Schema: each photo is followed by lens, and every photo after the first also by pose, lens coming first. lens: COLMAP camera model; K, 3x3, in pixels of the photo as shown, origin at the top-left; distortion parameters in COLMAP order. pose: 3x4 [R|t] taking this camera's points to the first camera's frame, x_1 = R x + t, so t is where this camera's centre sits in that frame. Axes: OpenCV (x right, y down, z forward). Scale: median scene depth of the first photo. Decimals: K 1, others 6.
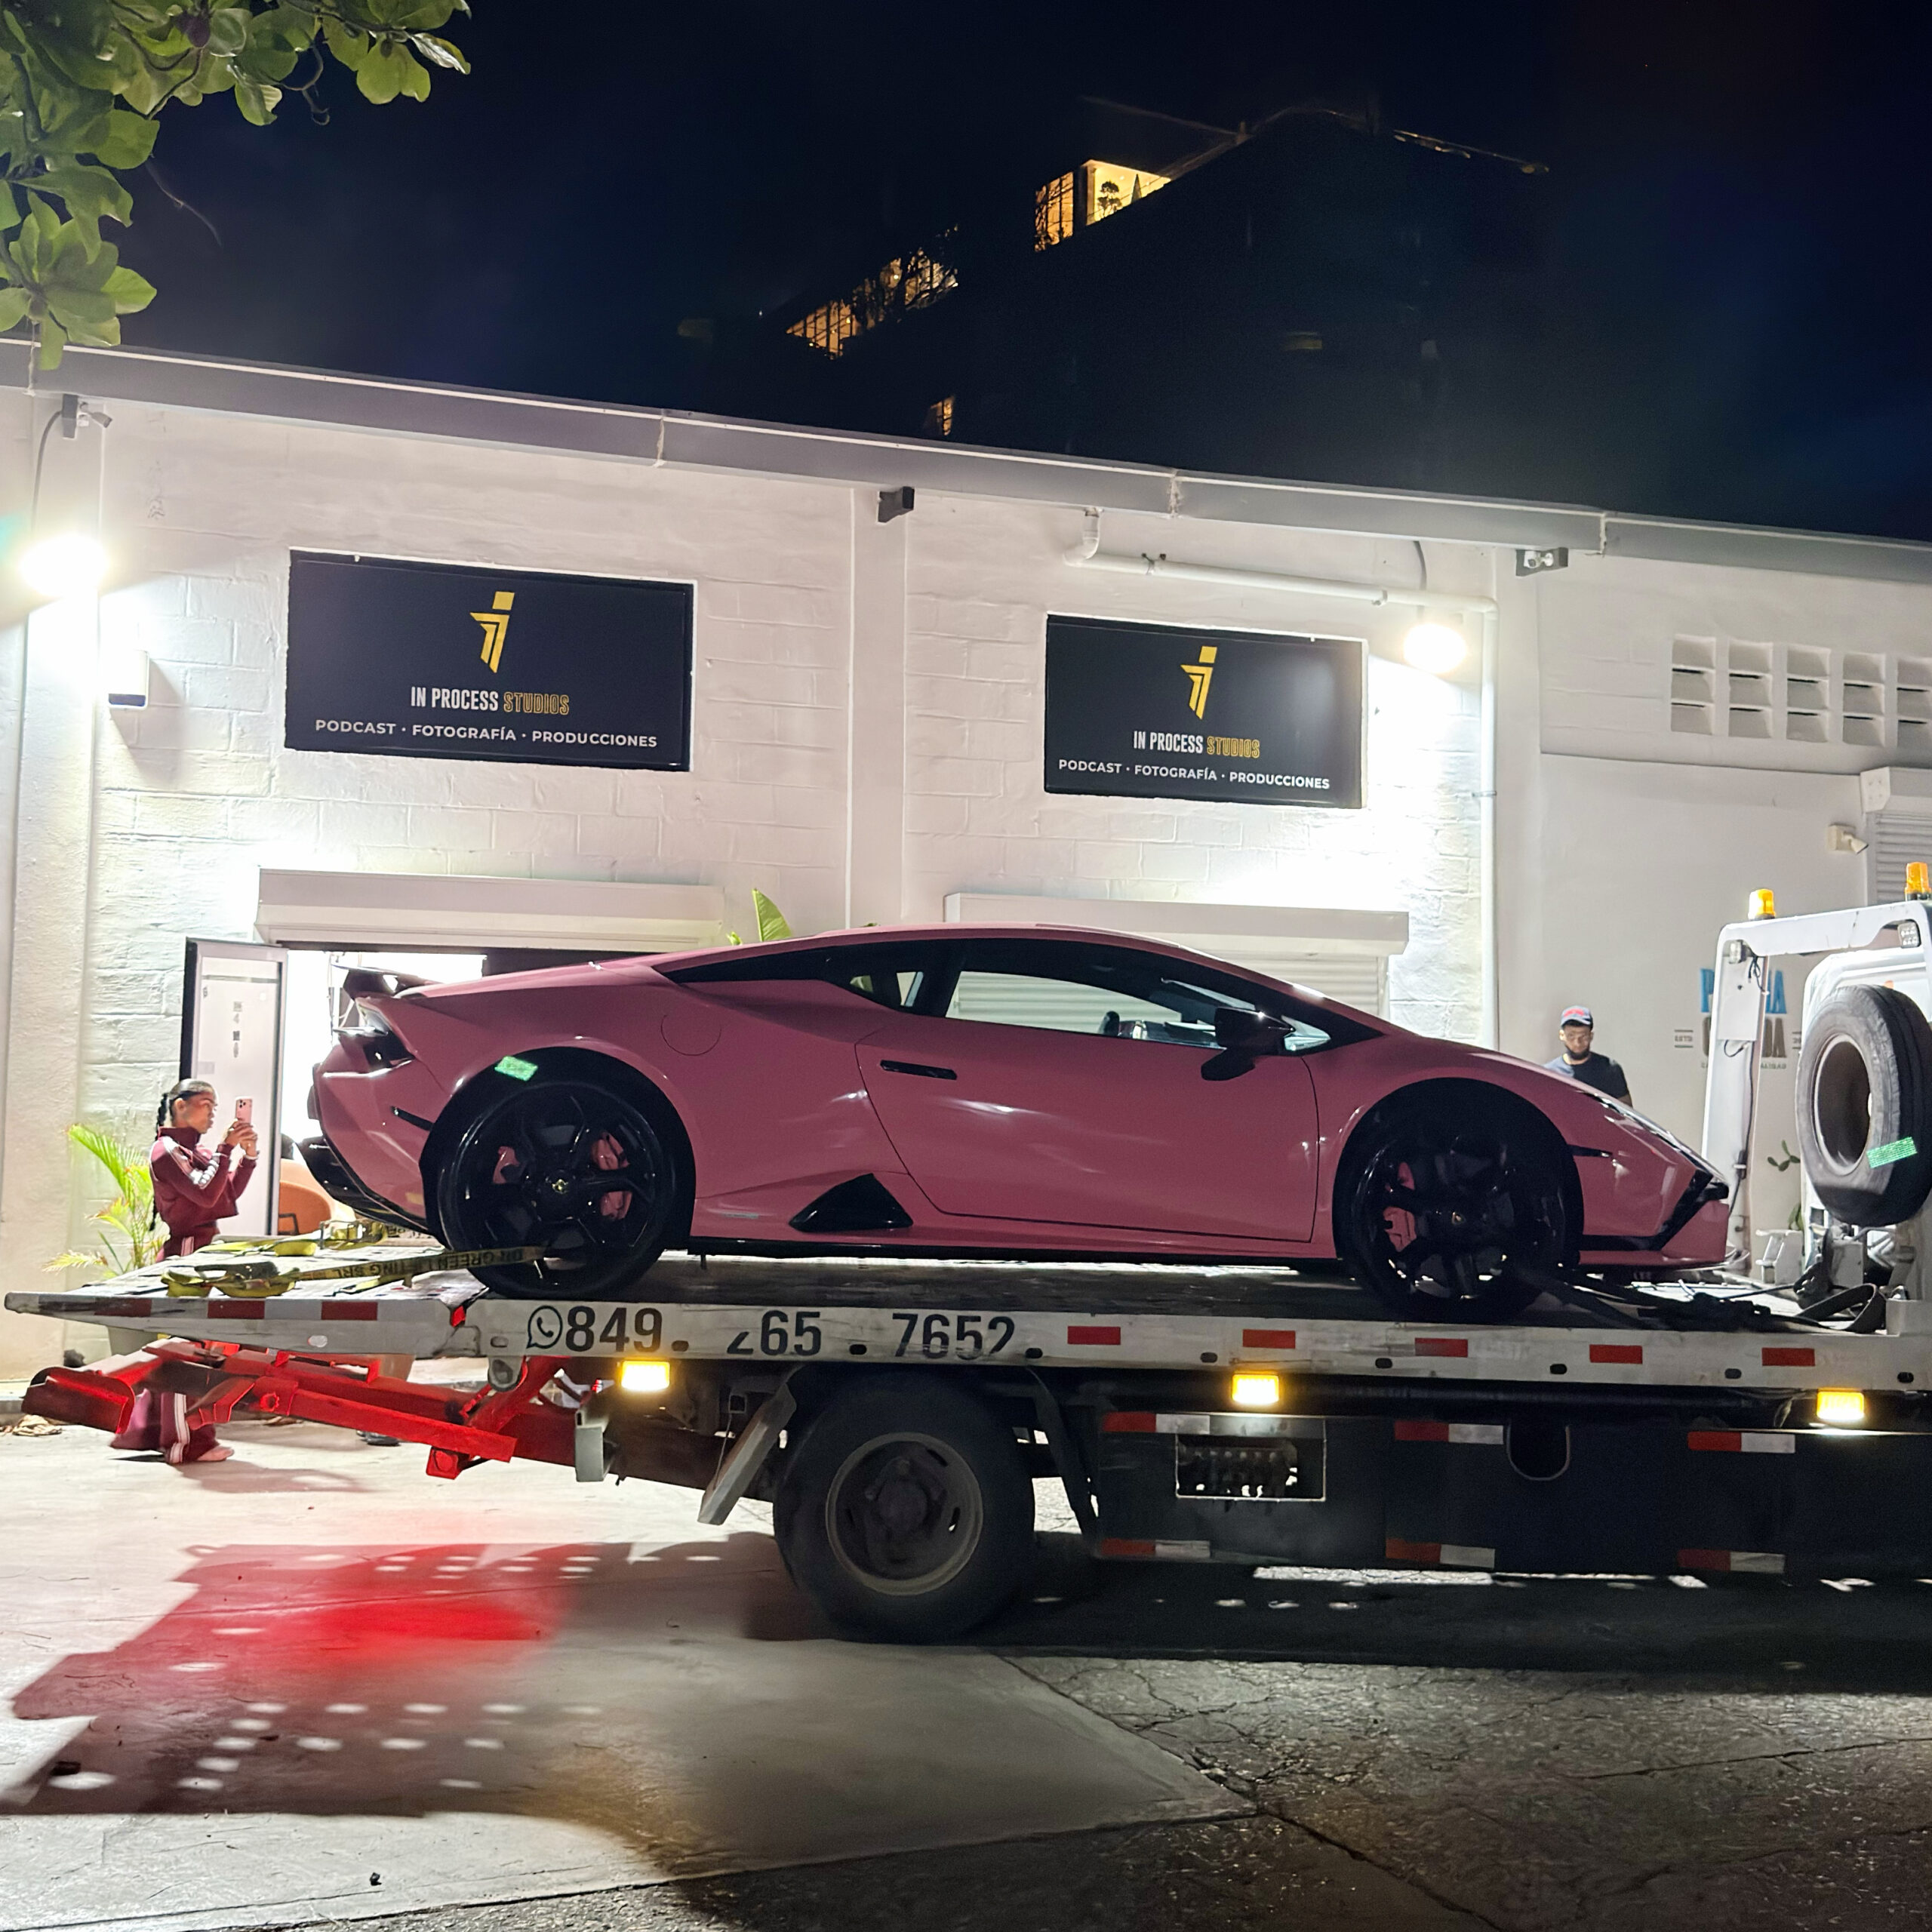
lens RADIAL K [[2108.8, 0, 963.1], [0, 2108.8, 972.3], [0, 0, 1]] dist [-0.027285, 0.000000]
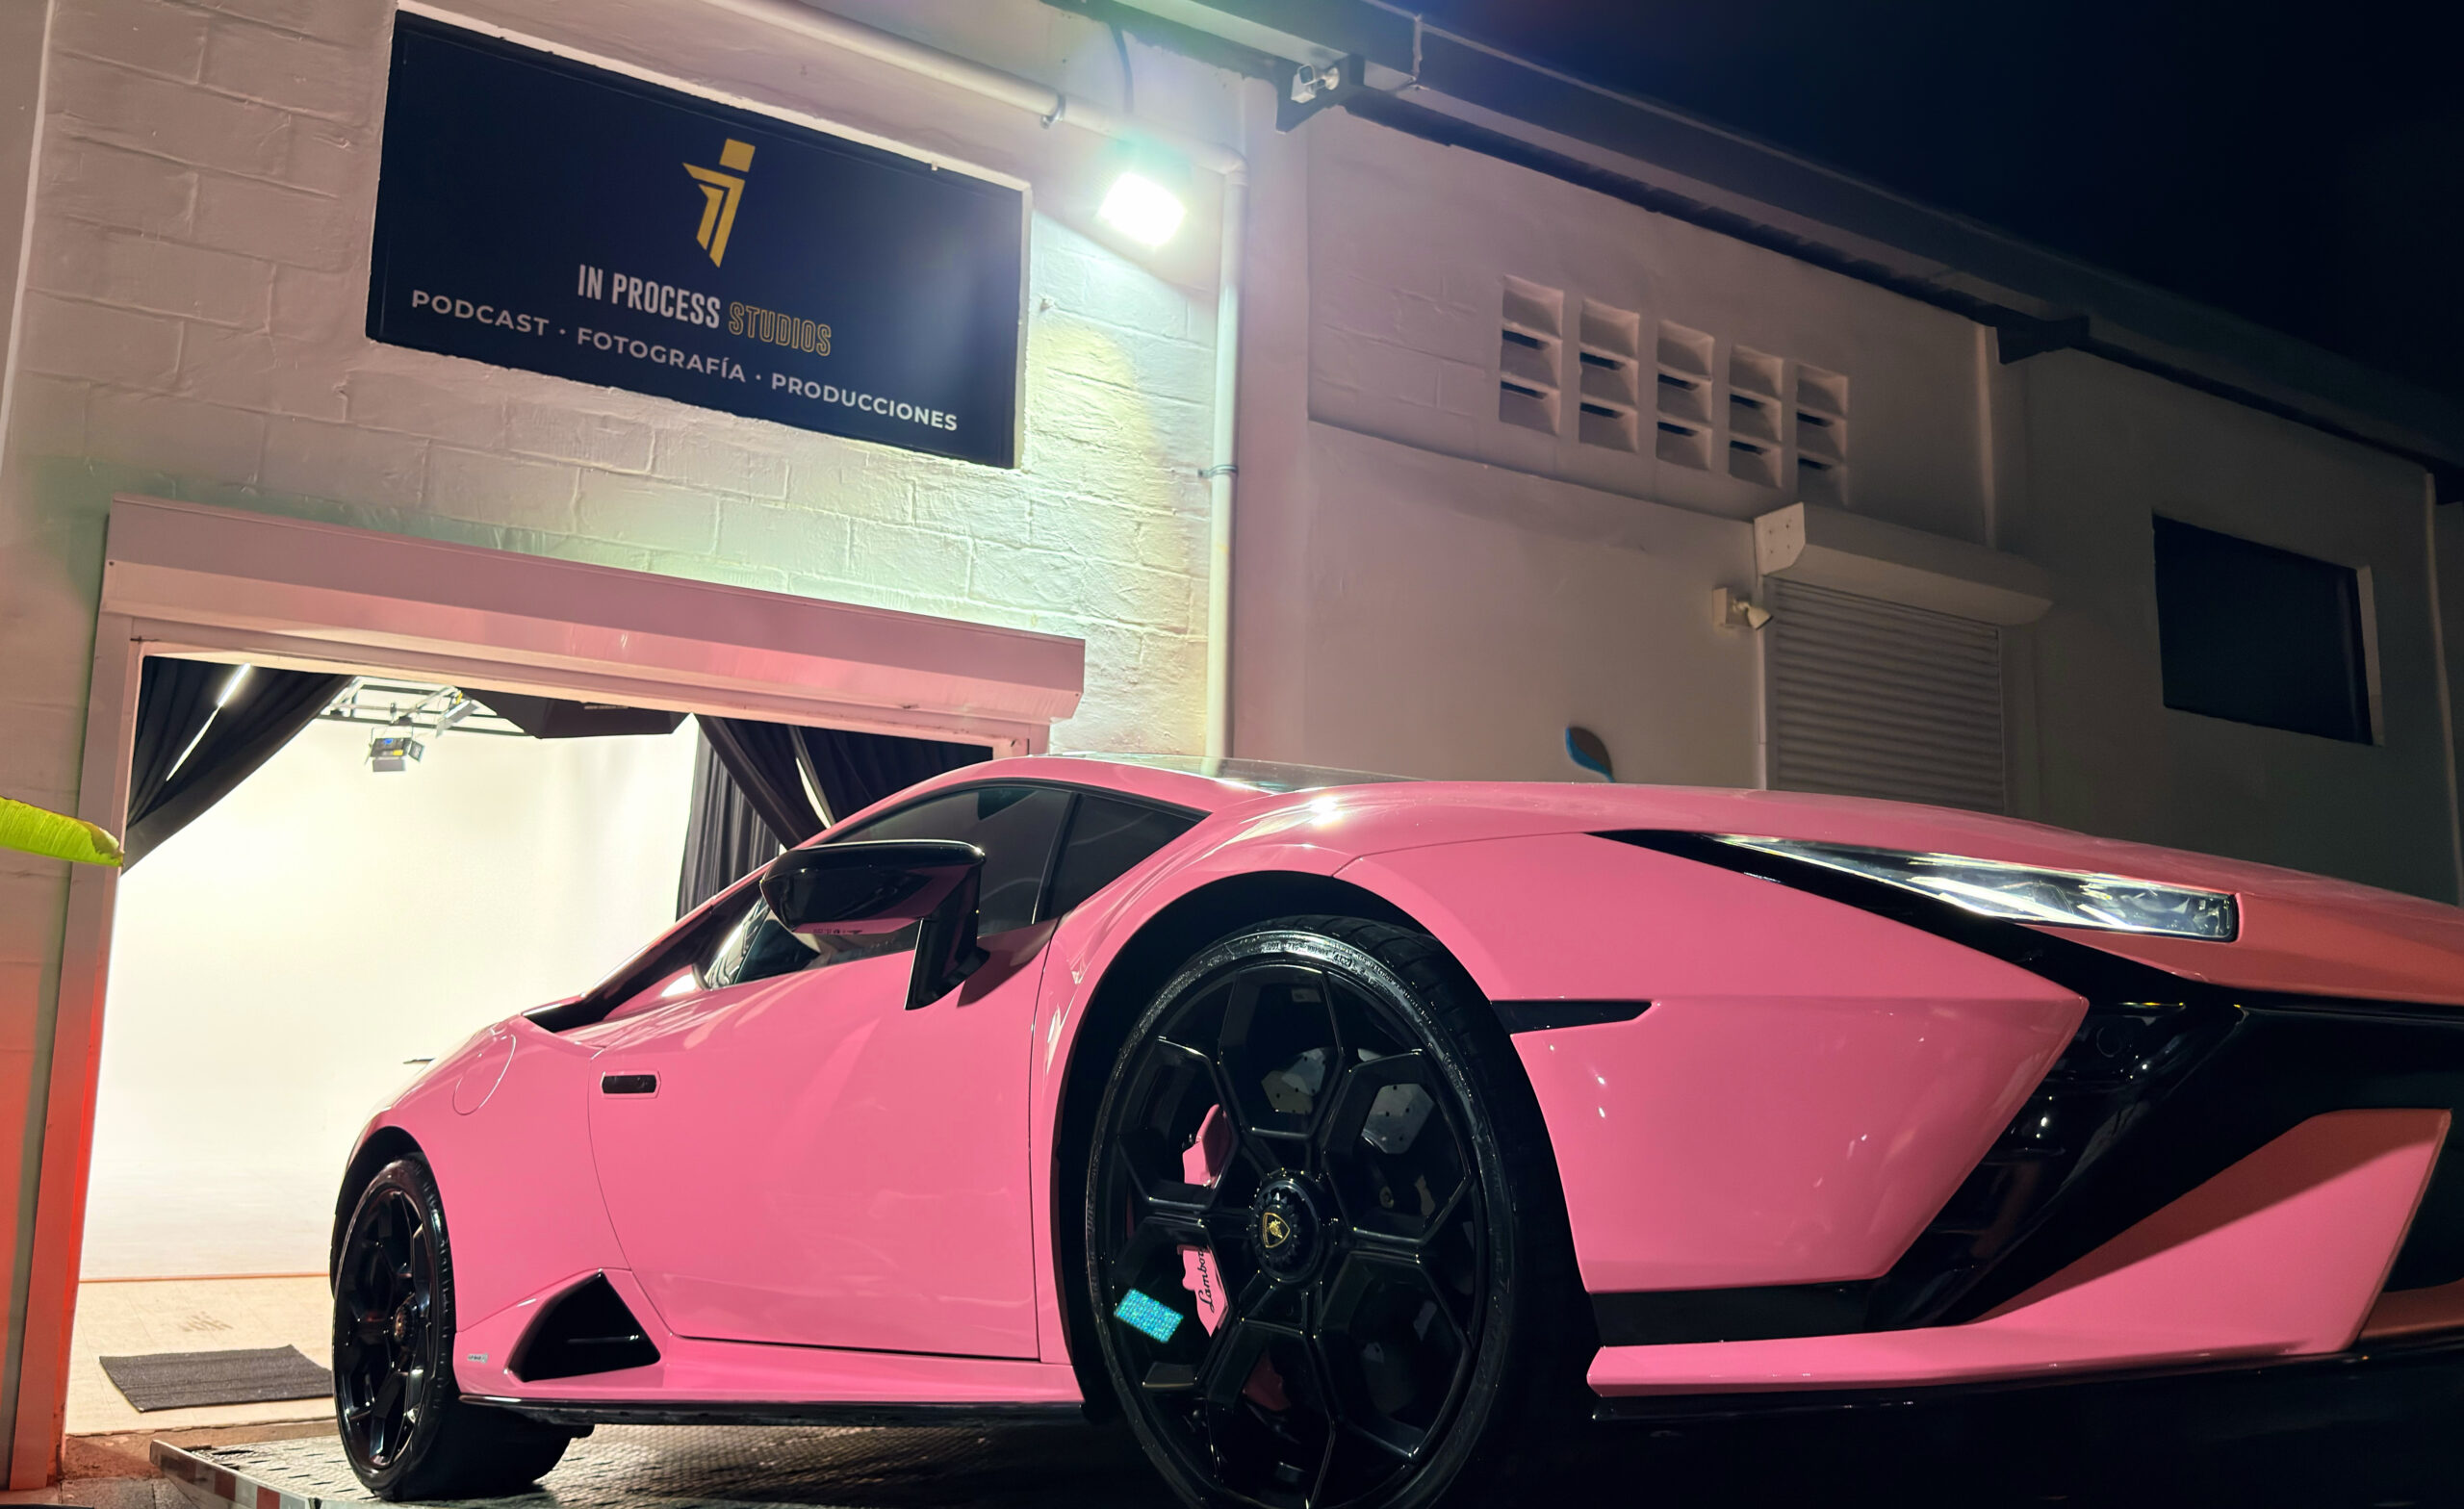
lens RADIAL K [[2091.1, 0, 1226.2], [0, 2091.1, 753.0], [0, 0, 1]] dist [0.017746, -0.007156]
pose [[0.966682, 0.042472, 0.252434, 0.102745], [-0.022411, 0.996395, -0.081819, 0.043845], [-0.254999, 0.073436, 0.964149, 0.430344]]
